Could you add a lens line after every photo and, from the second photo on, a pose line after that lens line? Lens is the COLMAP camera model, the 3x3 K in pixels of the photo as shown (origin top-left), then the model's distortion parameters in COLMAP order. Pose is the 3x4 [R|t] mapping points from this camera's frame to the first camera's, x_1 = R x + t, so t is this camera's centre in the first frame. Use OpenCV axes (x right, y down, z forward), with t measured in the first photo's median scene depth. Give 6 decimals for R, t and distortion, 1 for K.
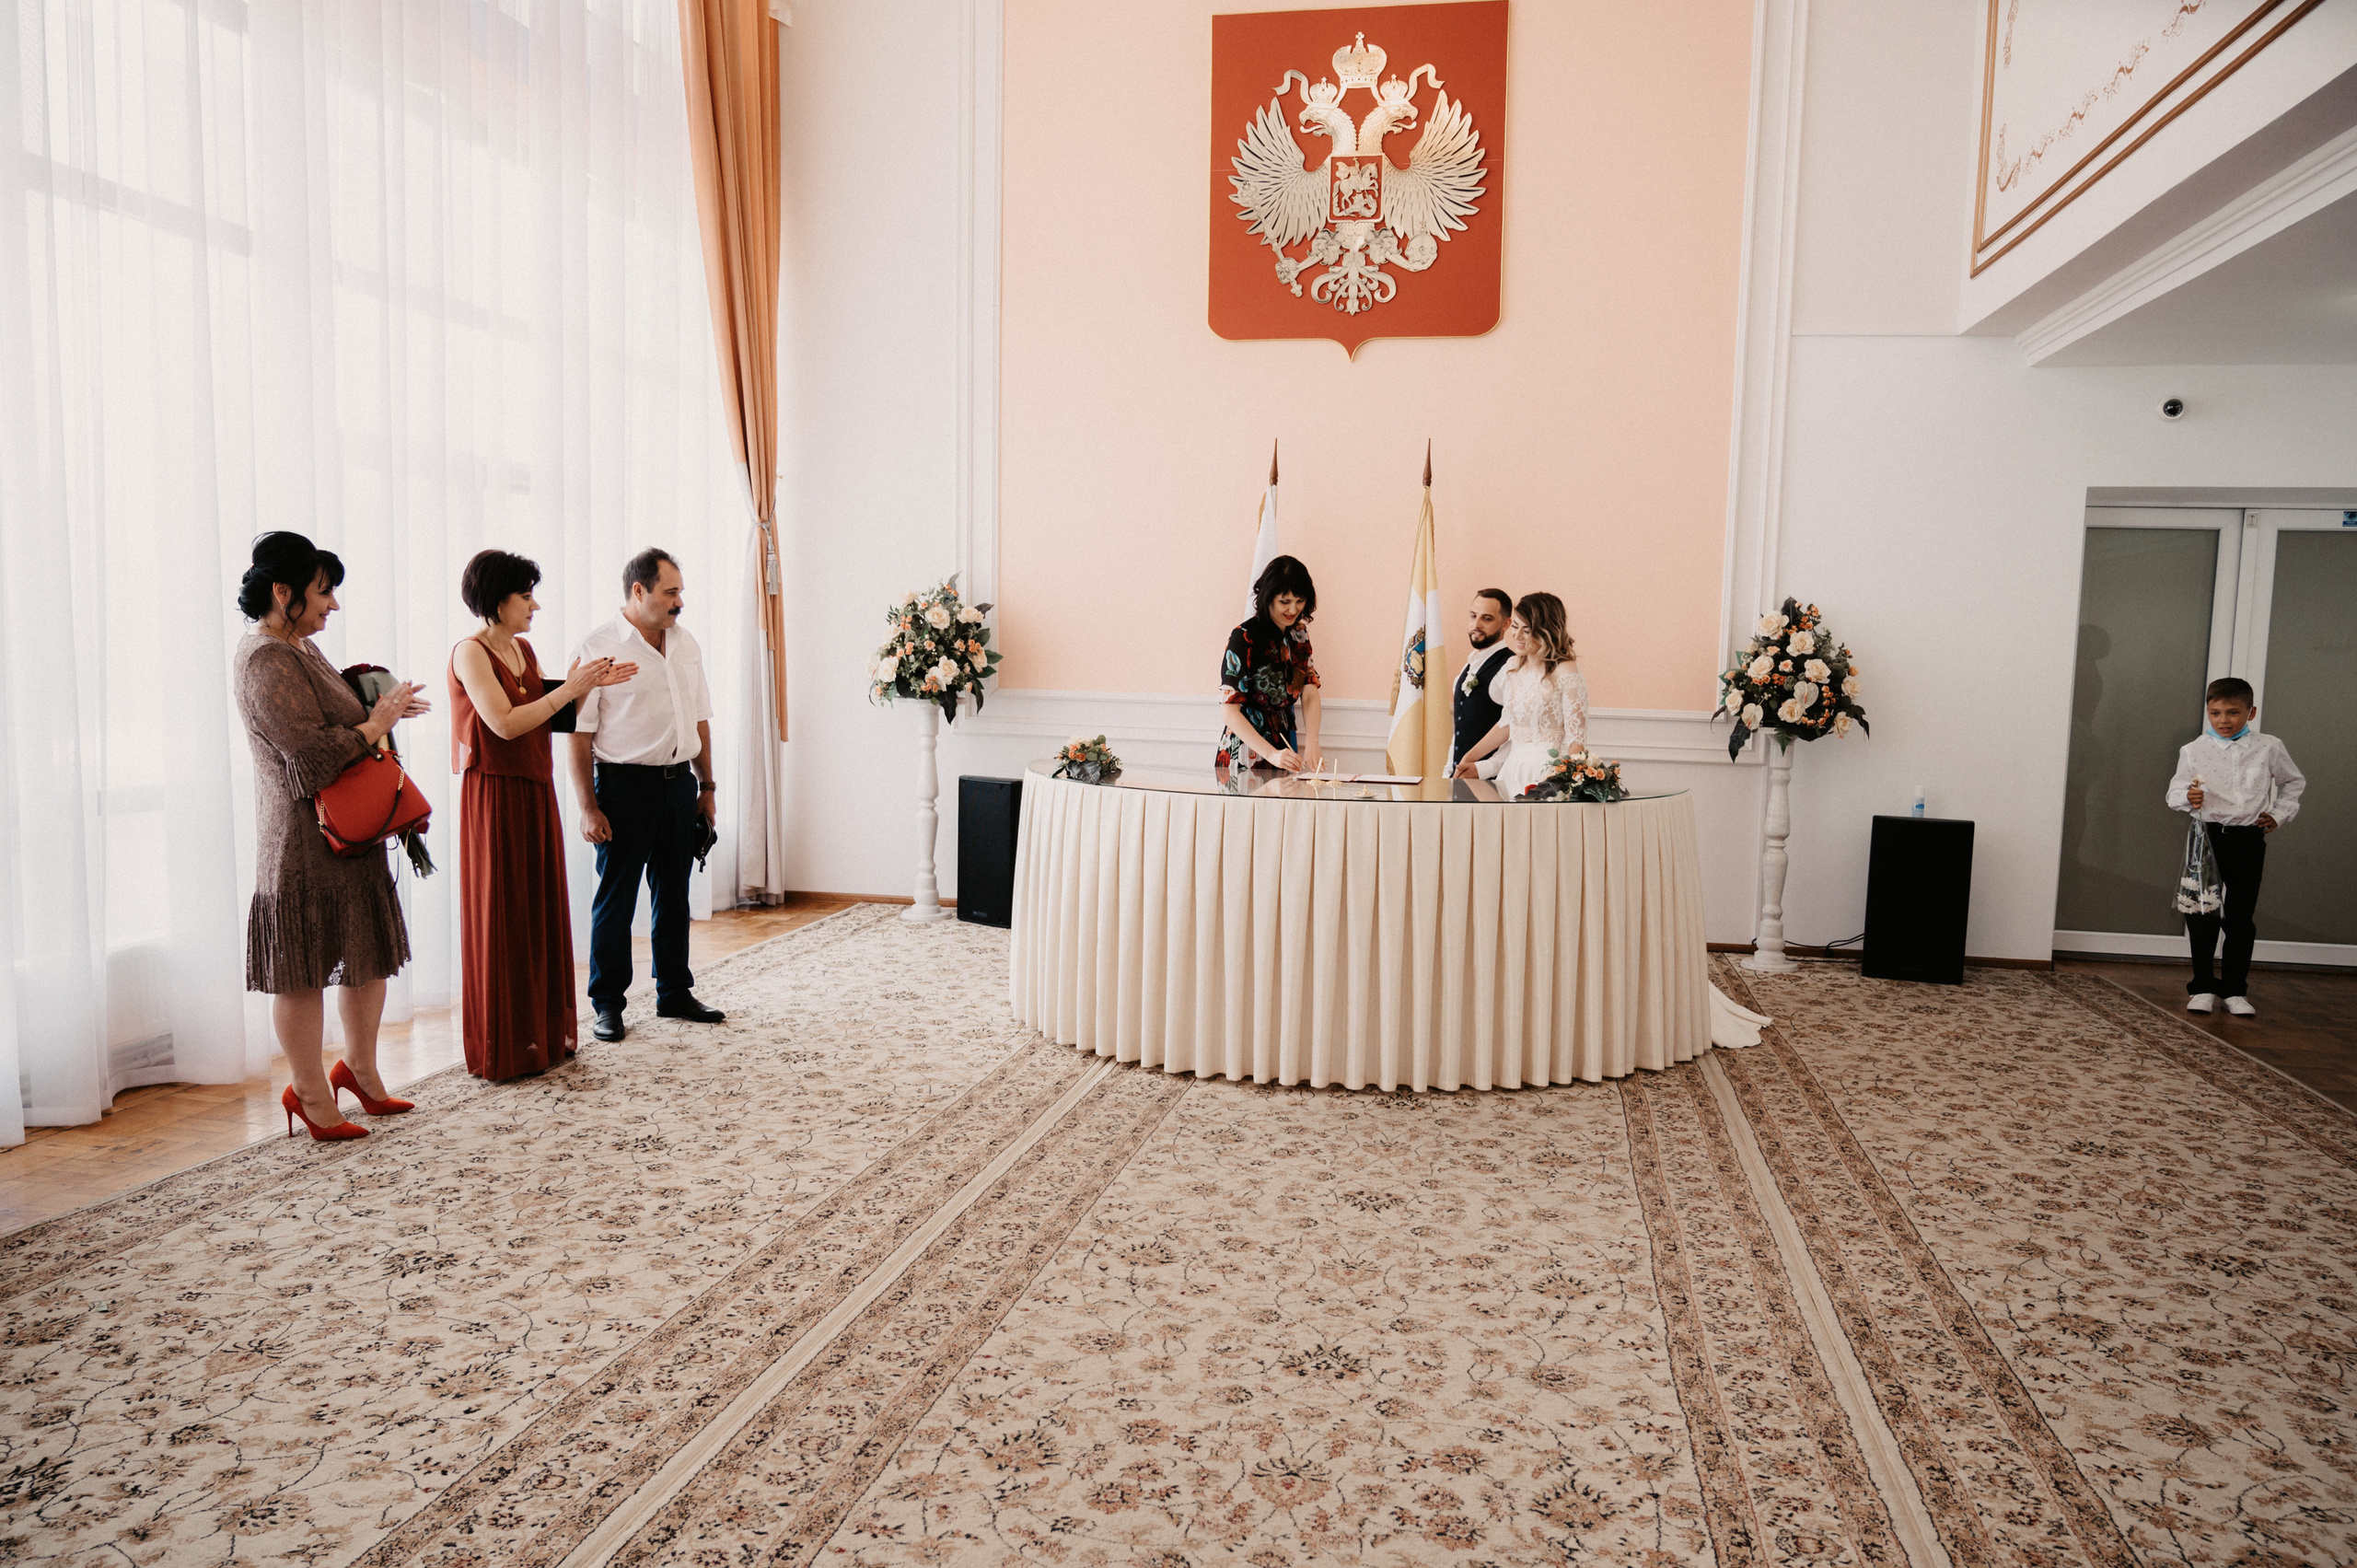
lens RADIAL K [[1703.3, 0, 1189.8], [0, 1703.3, 823.7], [0, 0, 1]] dist [-0.007974, 0.005656]
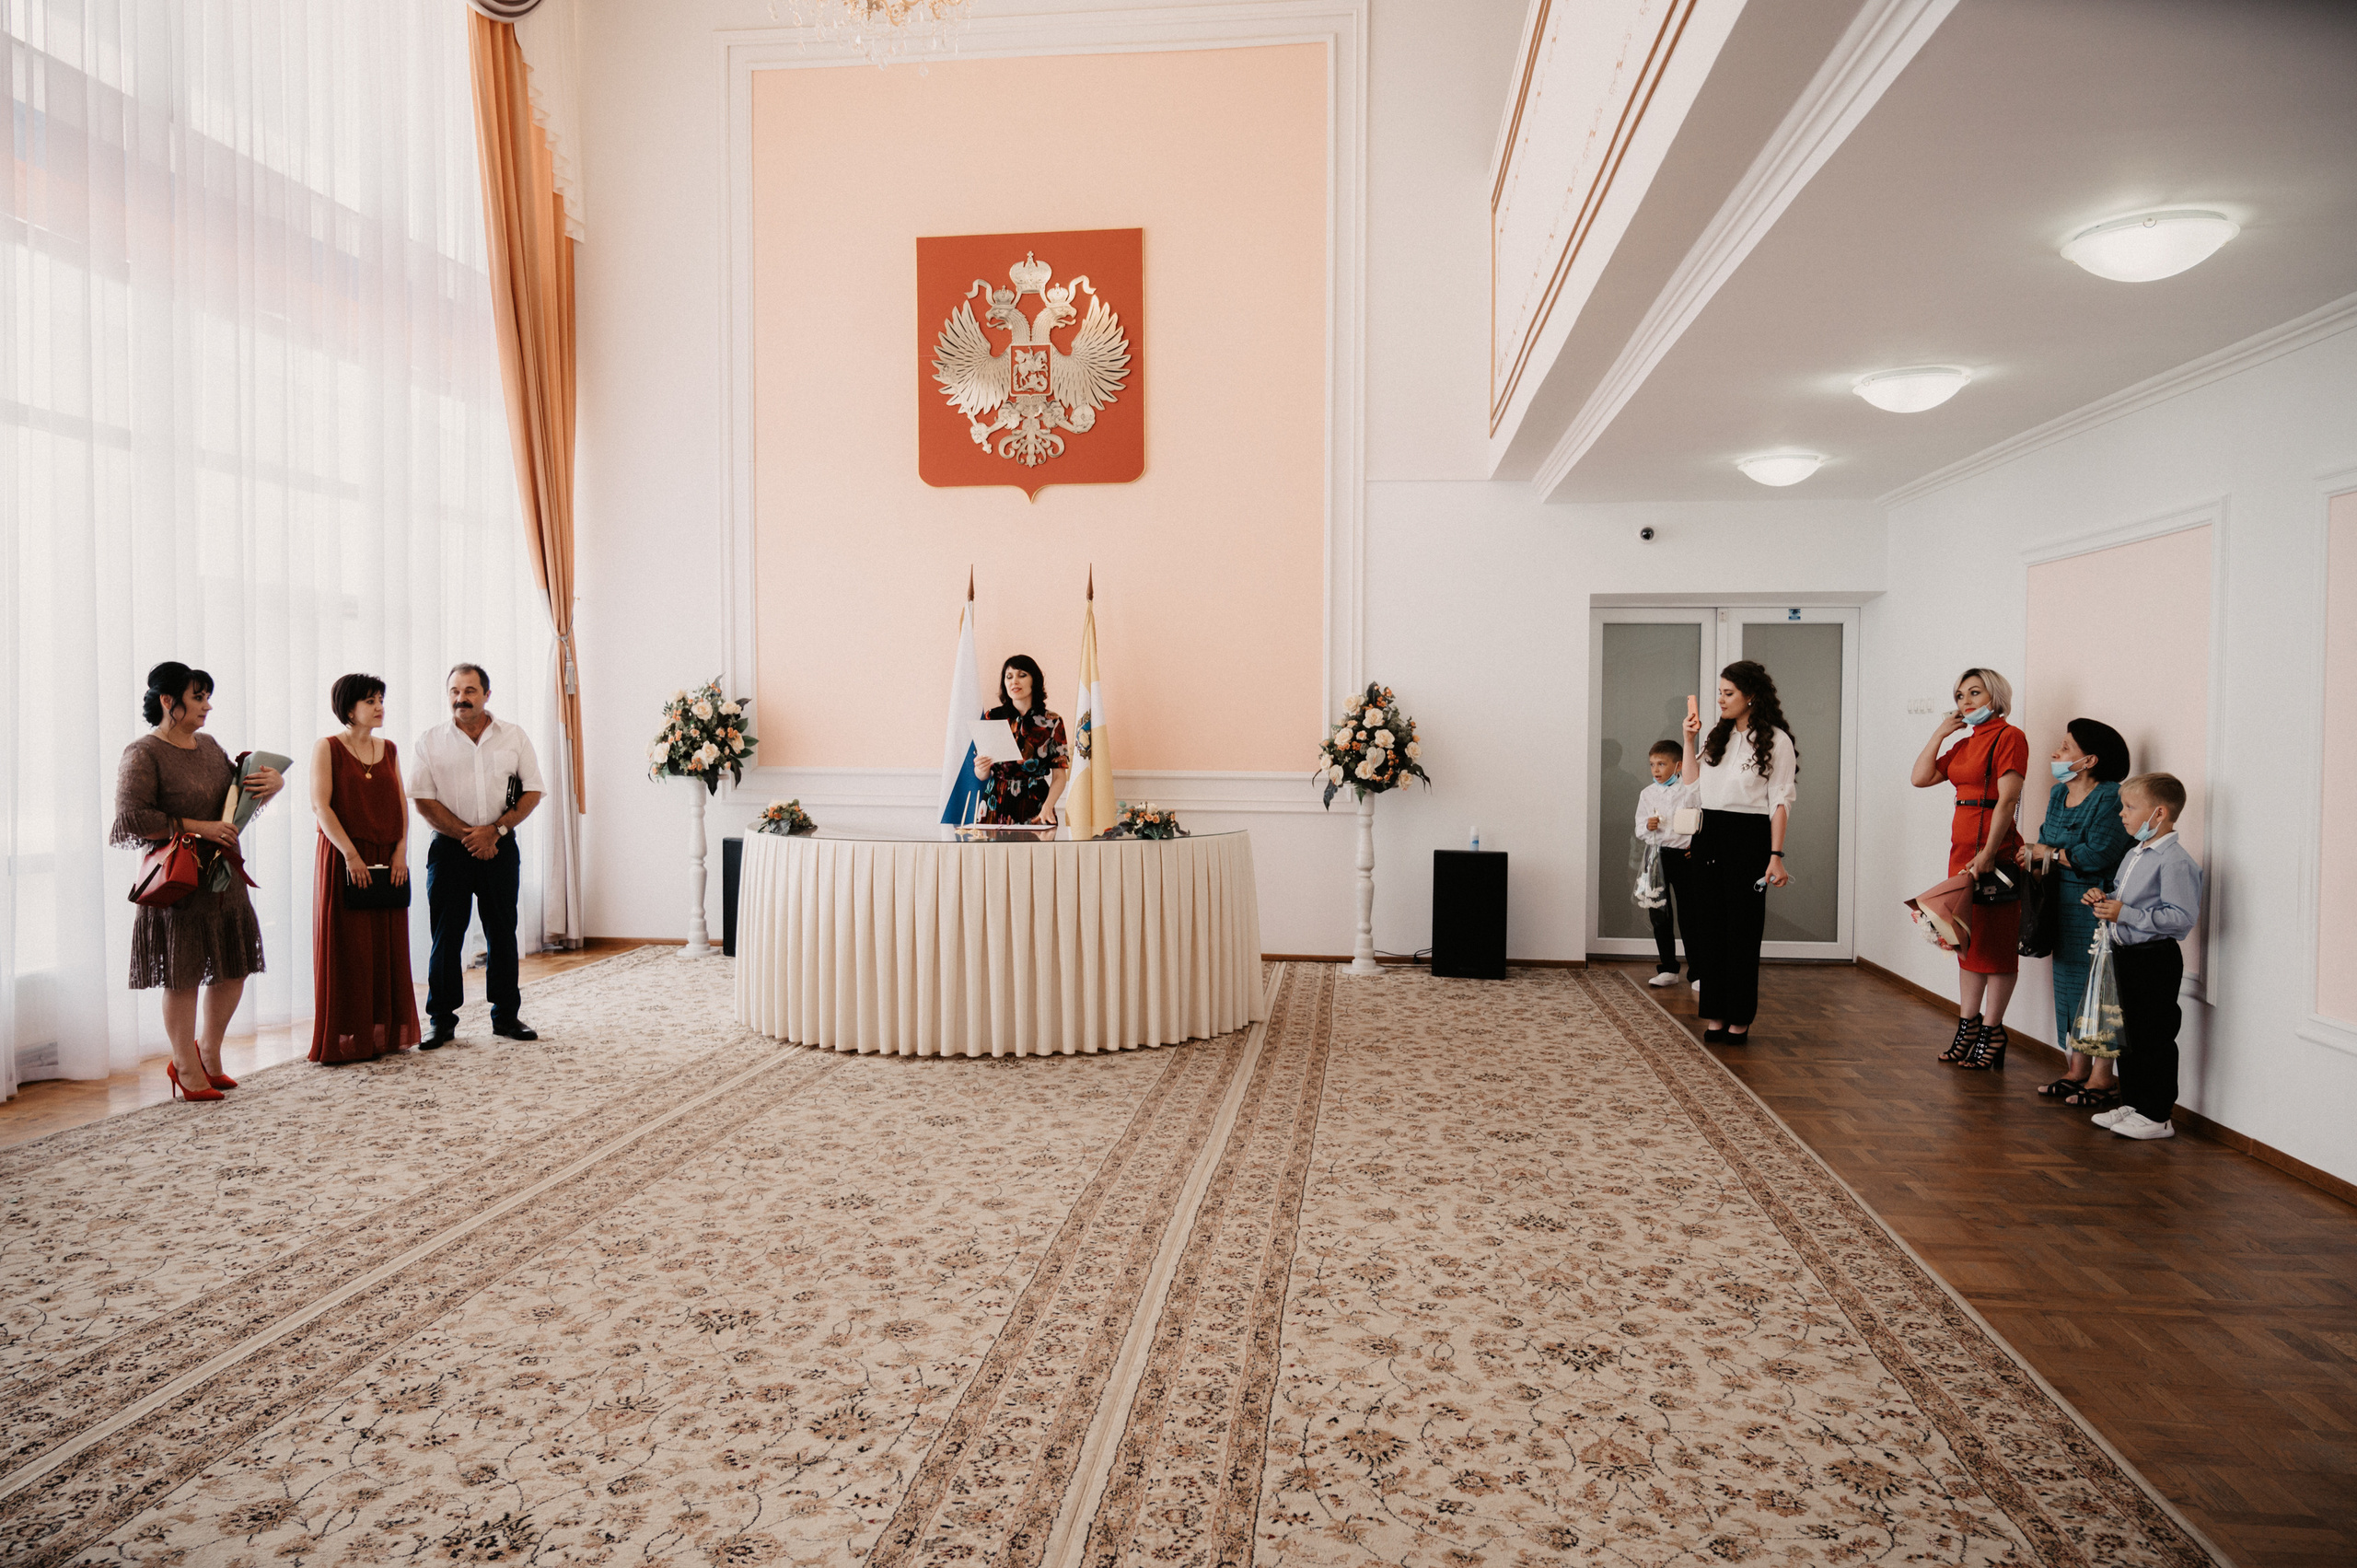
lens RADIAL K [[1628.1, 0, 1161.5], [0, 1628.1, 780.4], [0, 0, 1]] dist [-0.008790, 0.004485]
pose [[0.997825, -0.022142, 0.062094, 0.162406], [0.026358, 0.997343, -0.067912, 0.028150], [-0.060425, 0.069401, 0.995757, -0.289234]]
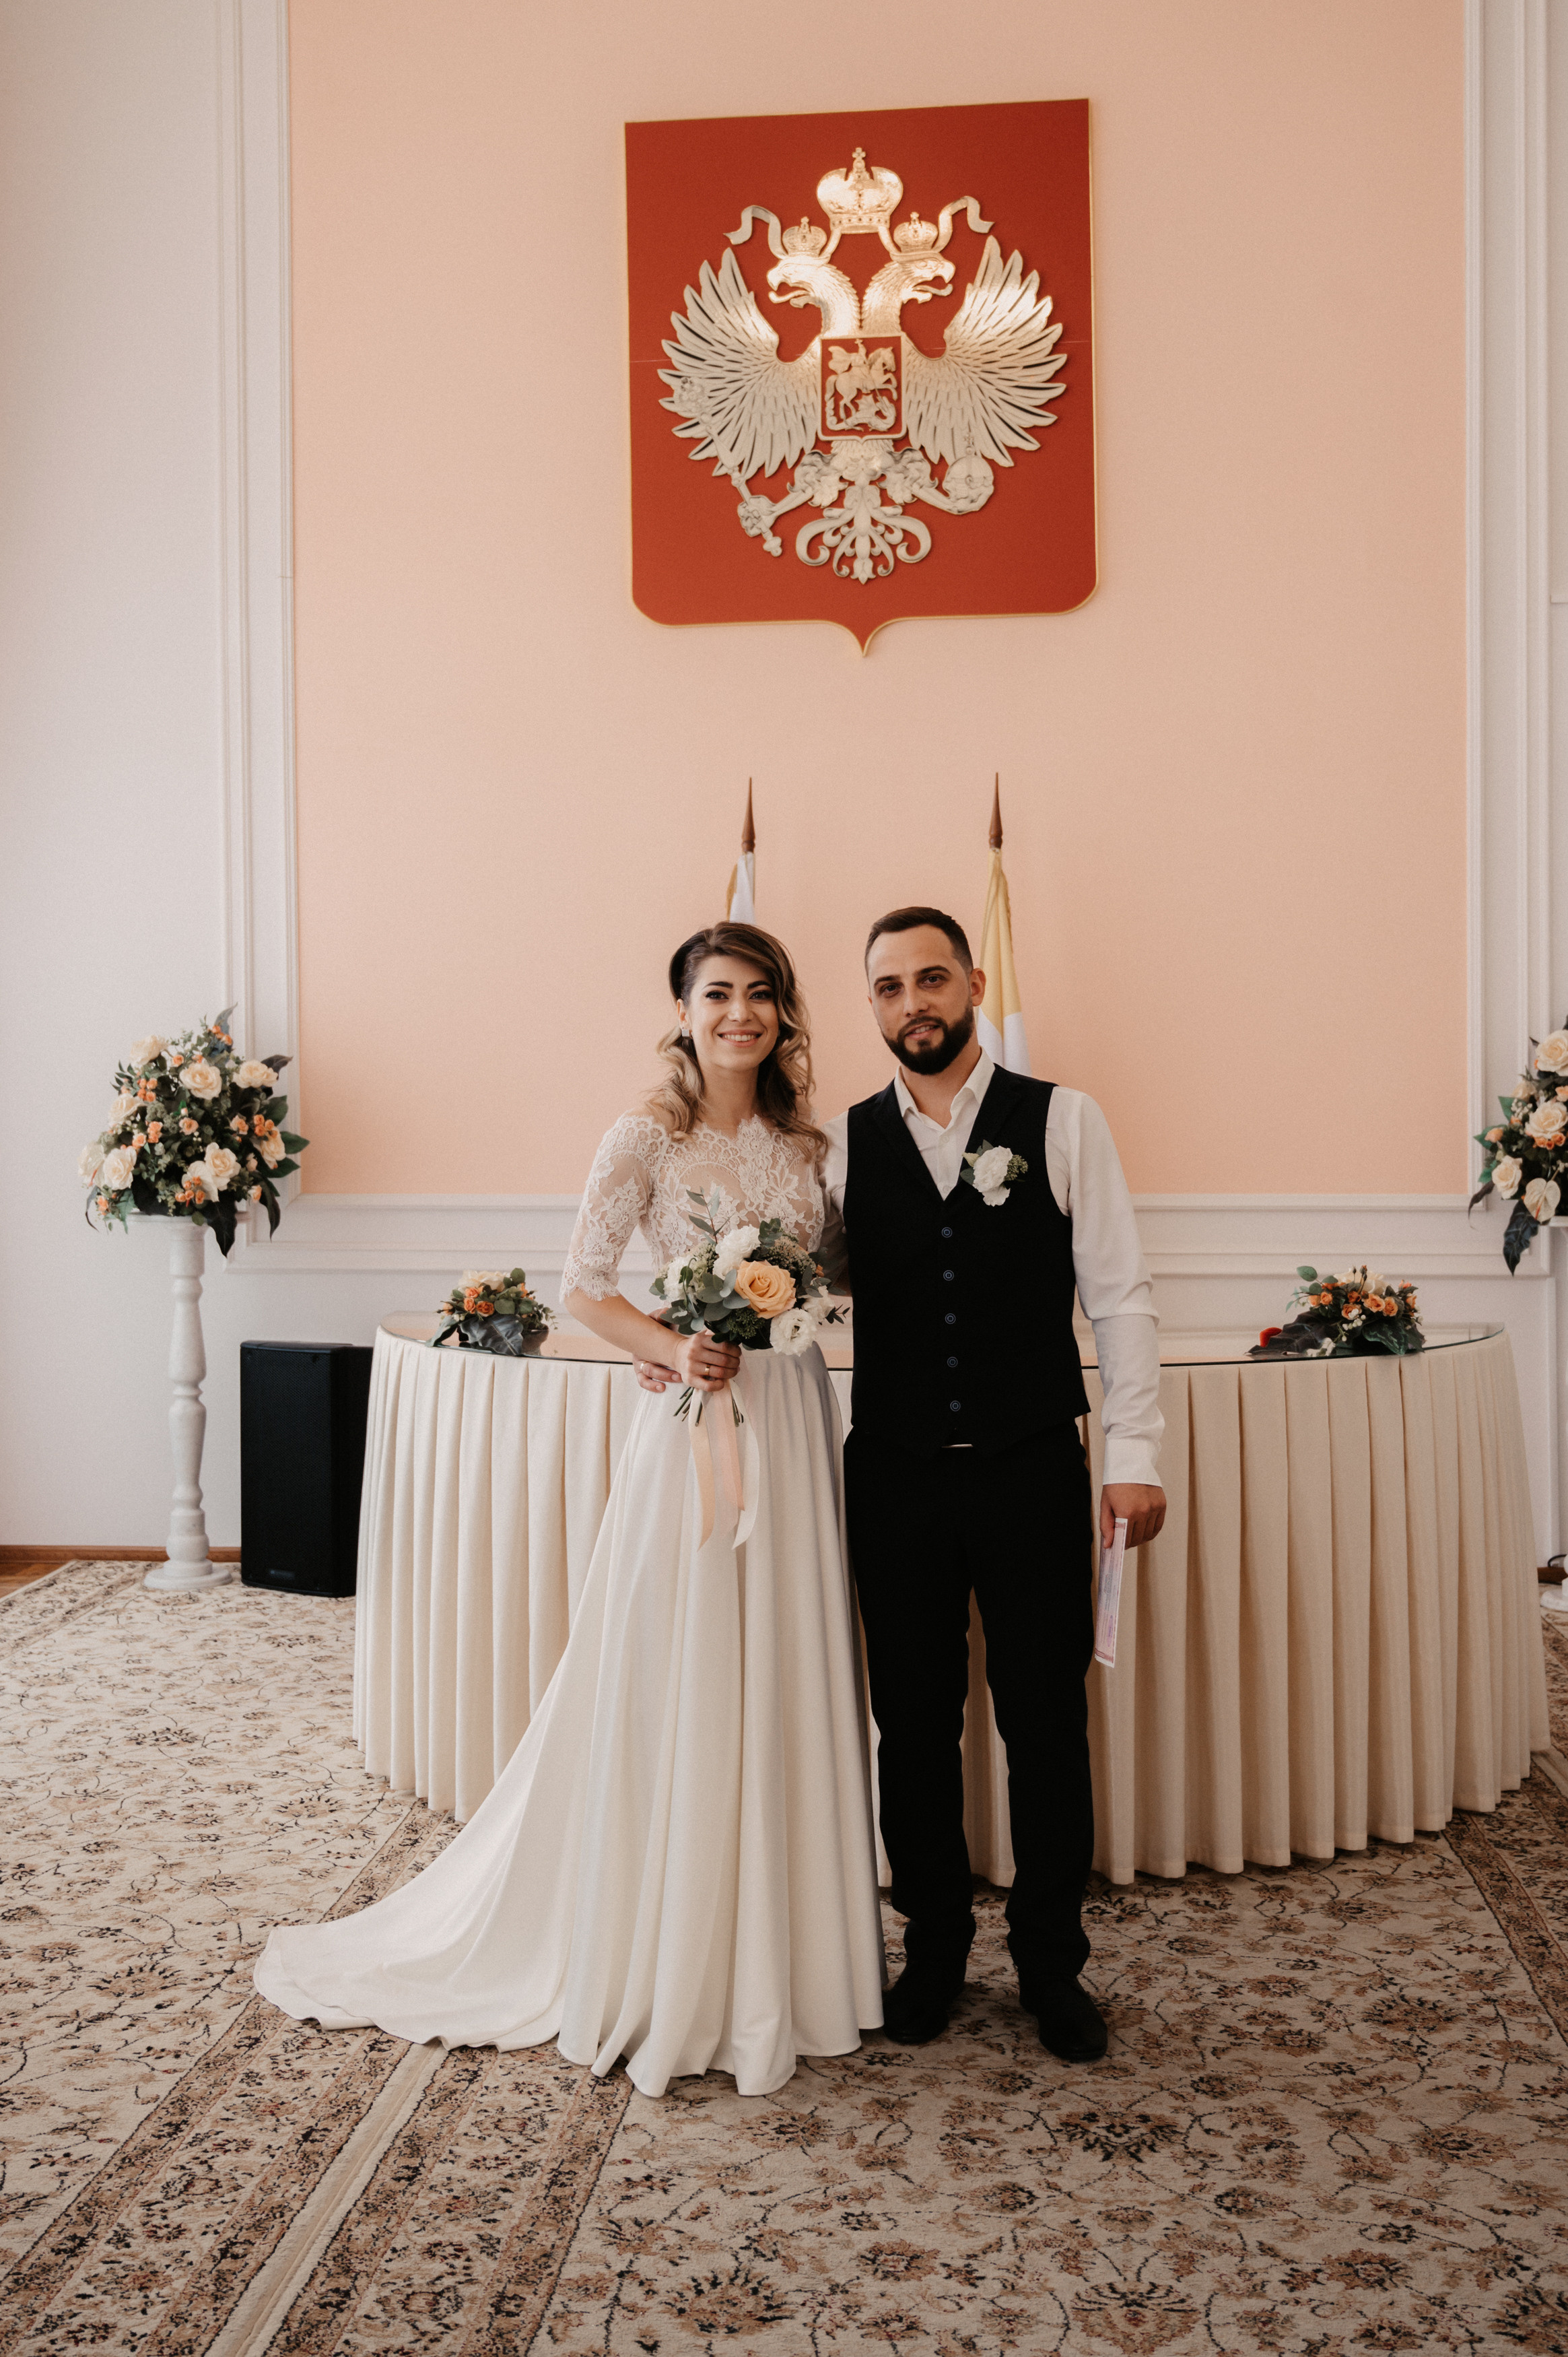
lens RADIAL K [[2483.6, 0, 749.0], [0, 2483.6, 1146.4], [0, 0, 1]] dist [0.000850, -0.017549]
pose [[0.995351, -0.030296, 0.091427, -0.052797], [0.038784, 0.994953, -0.092545, -0.012965], [-0.088162, 0.095660, 0.991502, 0.167084]]
